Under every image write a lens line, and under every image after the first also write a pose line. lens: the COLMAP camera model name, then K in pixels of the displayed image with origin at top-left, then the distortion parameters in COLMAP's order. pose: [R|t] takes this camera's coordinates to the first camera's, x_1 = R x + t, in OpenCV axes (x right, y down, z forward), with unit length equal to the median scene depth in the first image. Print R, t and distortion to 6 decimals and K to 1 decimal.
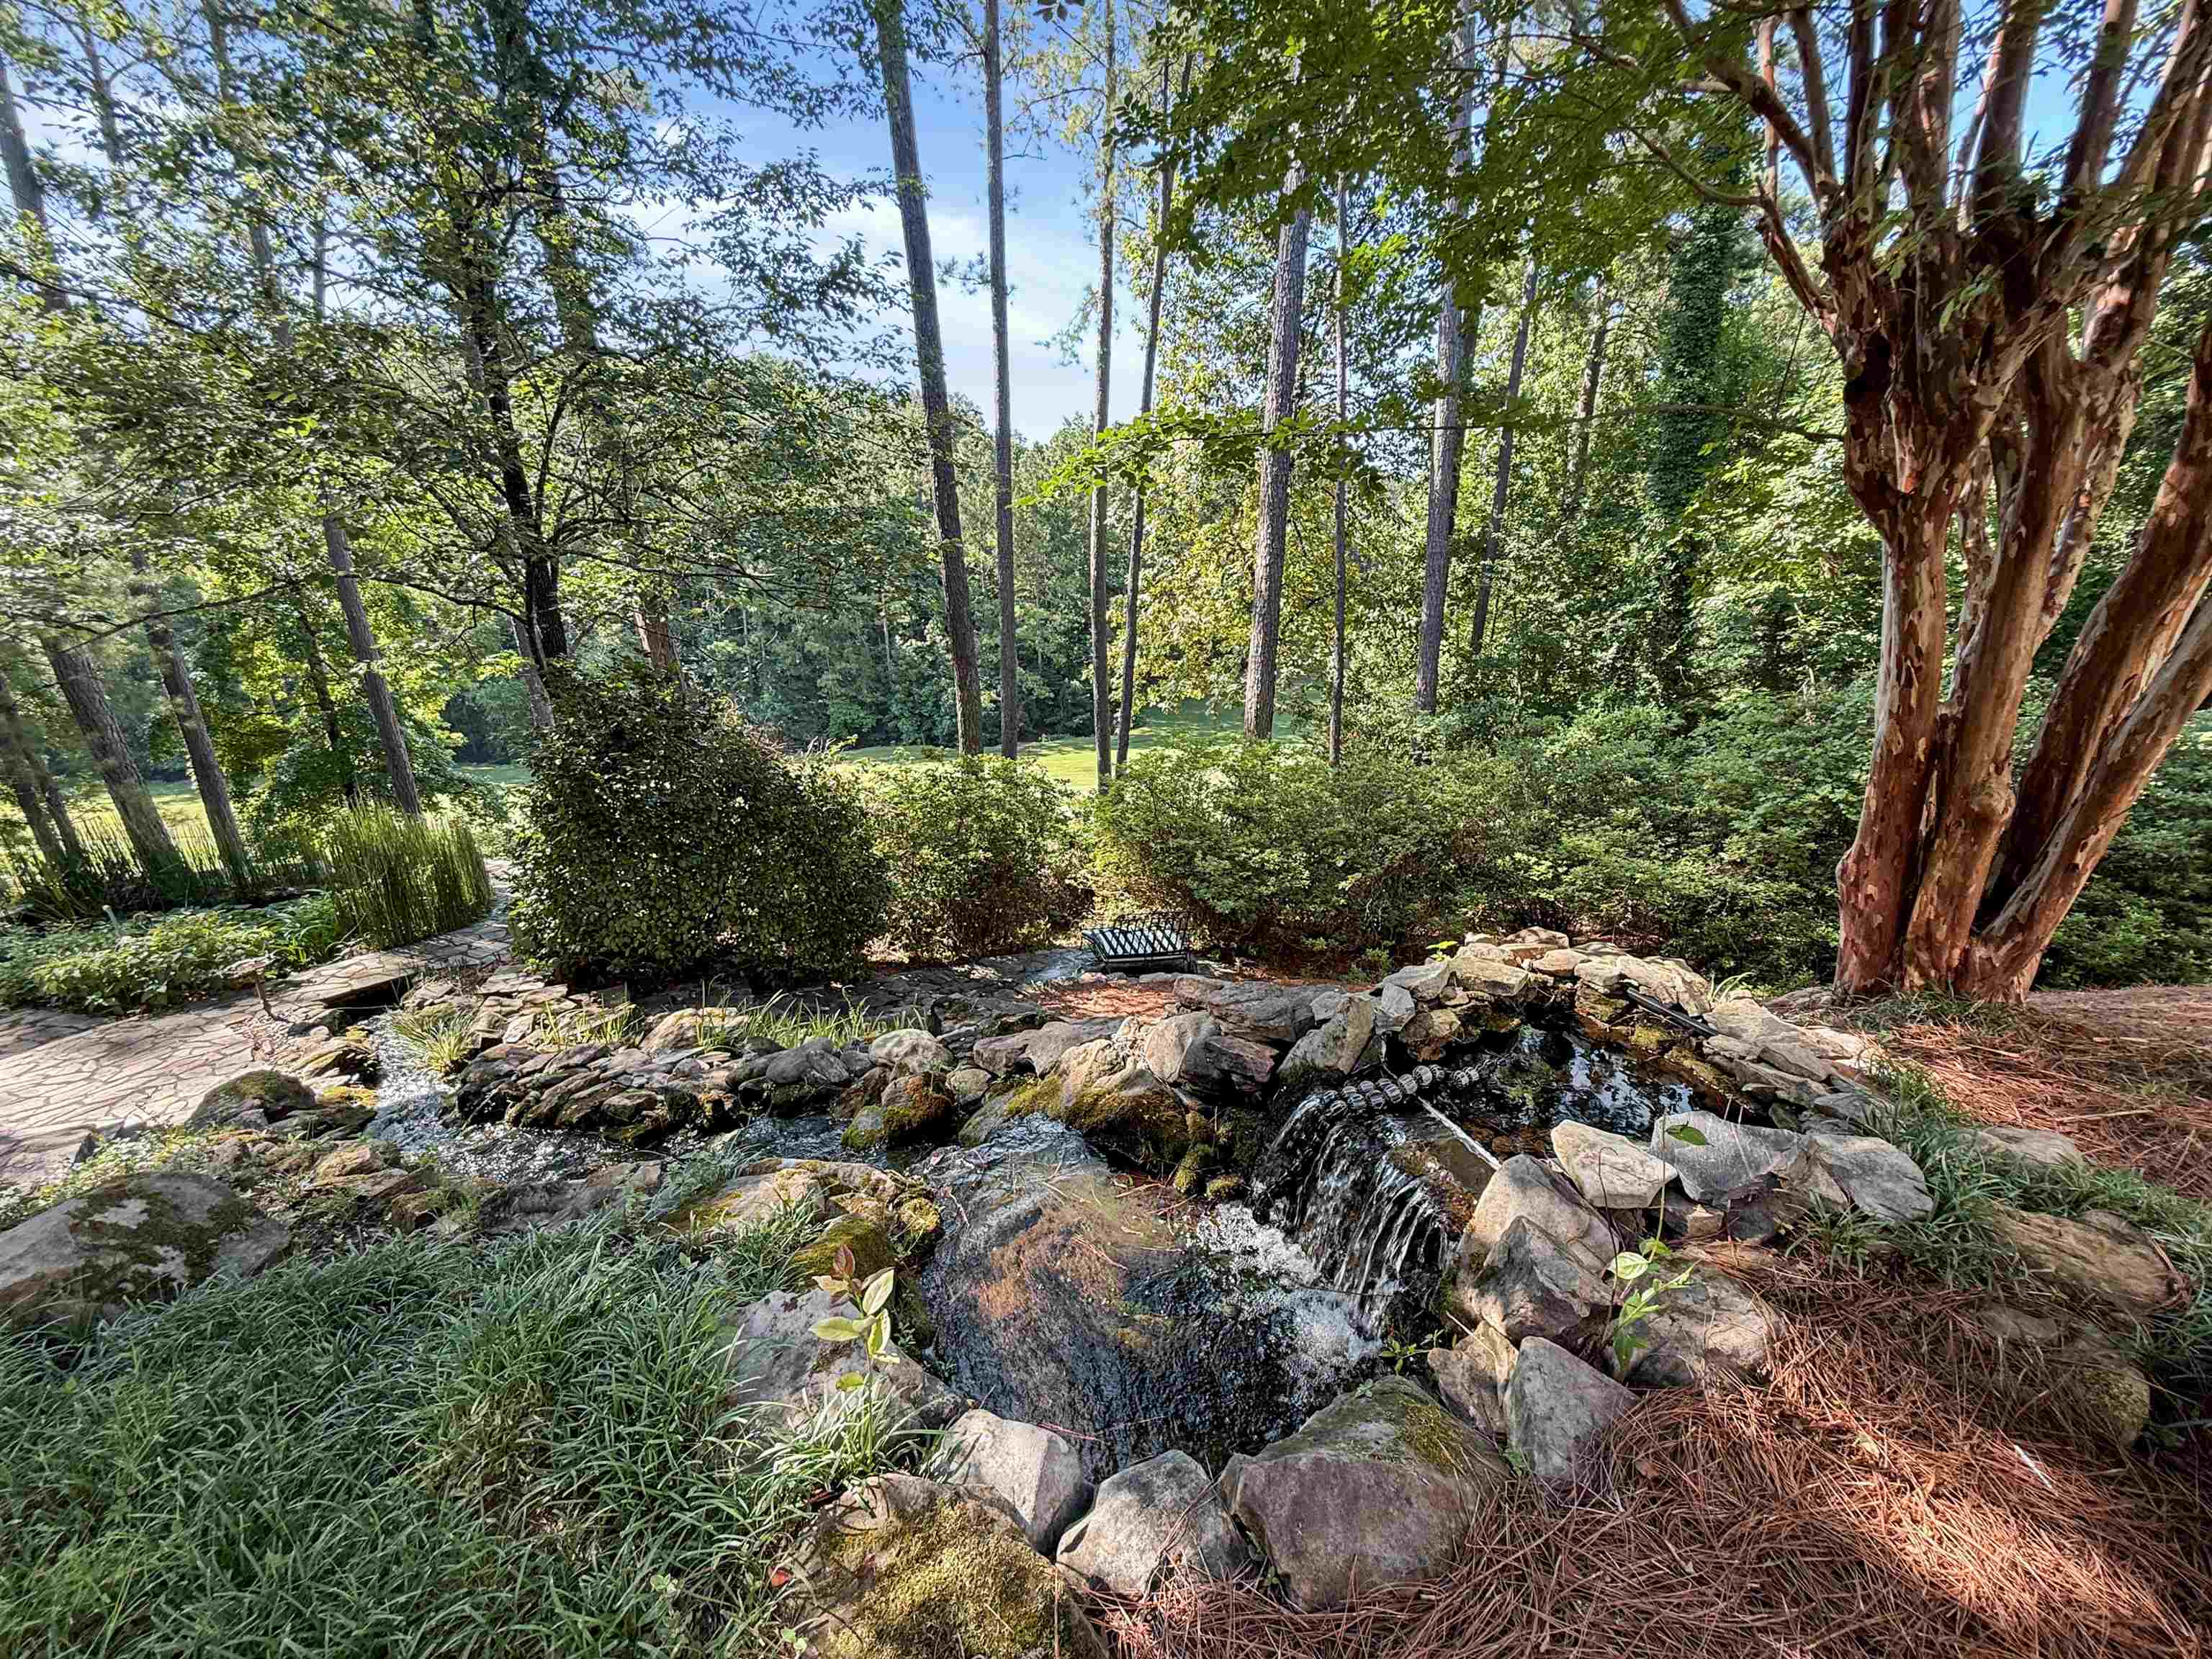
lens RADIAL K [[891.8, 0, 1108.6], [0, 891.8, 835.2], [0, 0, 1]] dist [0.000553, -0.000250]
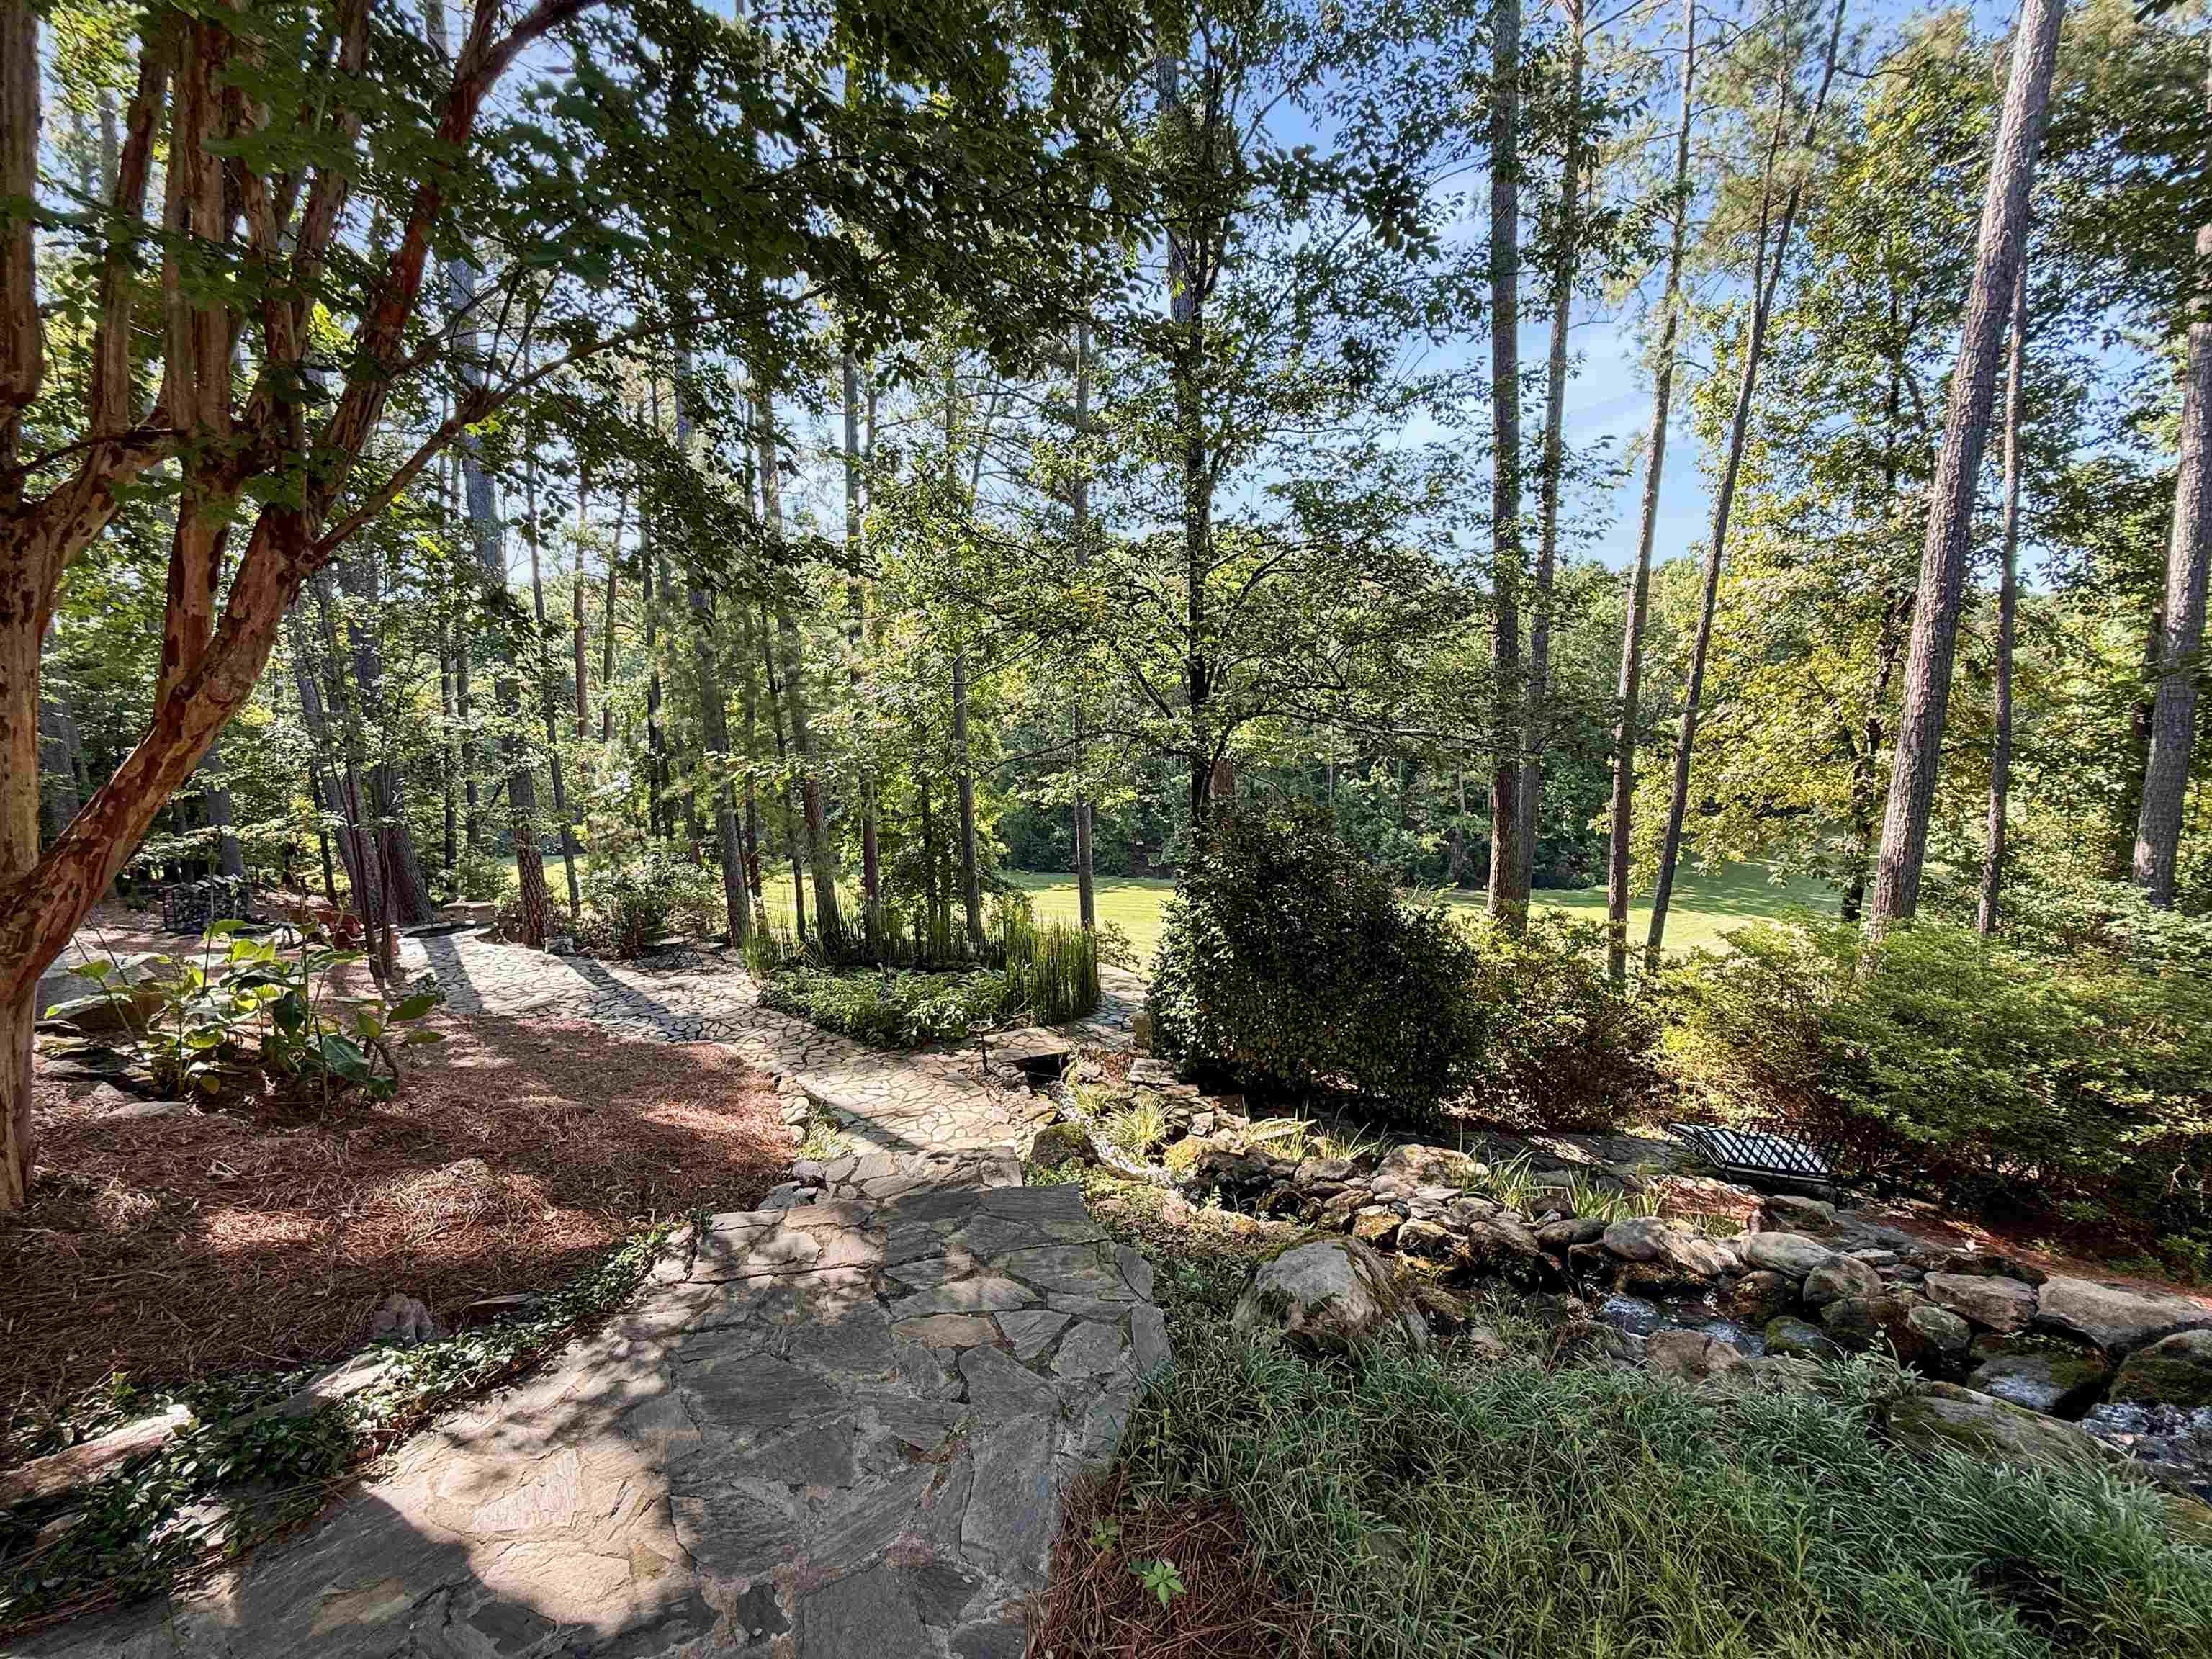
lens RADIAL K [[891.8, 0, 1105.6], [0, 891.8, 828.0], [0, 0, 1]] dist [0.000553, -0.000250]
pose [[0.895013, 0.058027, -0.442250, -0.162037], [-0.127385, 0.983460, -0.128759, 0.007167], [0.427464, 0.171577, 0.887601, -0.055366]]
